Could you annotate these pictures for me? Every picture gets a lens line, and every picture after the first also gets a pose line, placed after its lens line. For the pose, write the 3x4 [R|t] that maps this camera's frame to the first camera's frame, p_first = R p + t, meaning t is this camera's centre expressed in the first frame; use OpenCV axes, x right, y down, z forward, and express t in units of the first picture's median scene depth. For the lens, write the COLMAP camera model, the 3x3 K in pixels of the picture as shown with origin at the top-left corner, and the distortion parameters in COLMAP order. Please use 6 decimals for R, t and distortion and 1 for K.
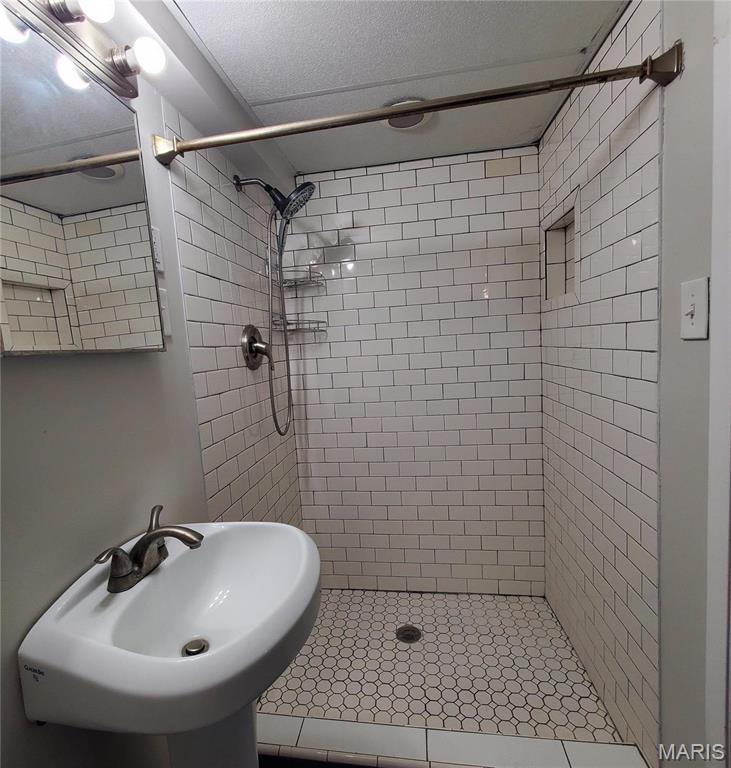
lens RADIAL K [[408.1, 0, 361.1], [0, 408.1, 385.9], [0, 0, 1]] dist [0.006539, -0.000033]
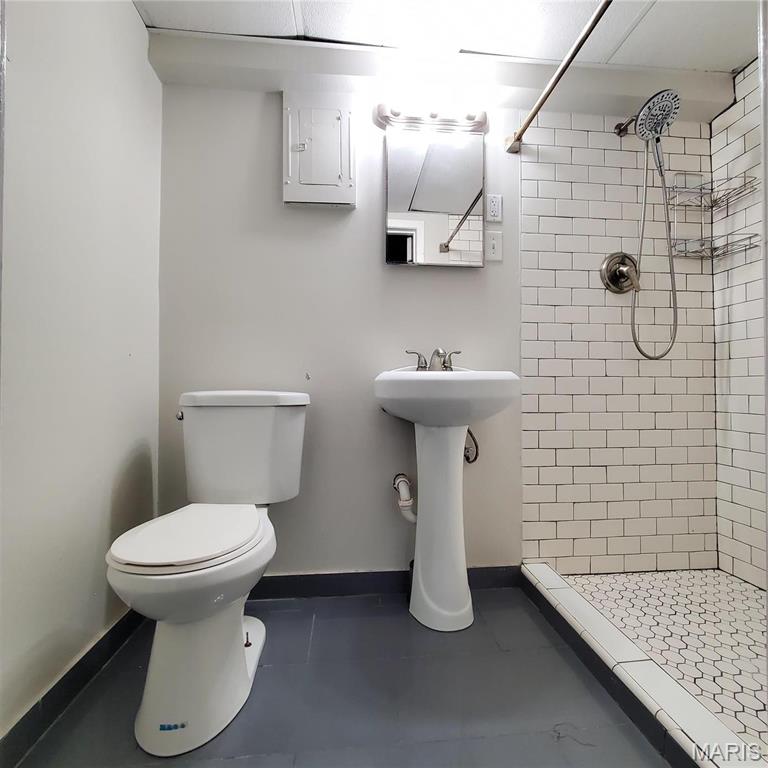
lens RADIAL K [[405.4, 0, 385.4], [0, 405.4, 383.5], [0, 0, 1]] dist [-0.001229, 0.001763]
pose [[0.238349, 0.049902, -0.969897, 0.607973], [-0.109065, 0.993737, 0.024327, 0.226155], [0.965036, 0.099983, 0.242299, 0.149304]]
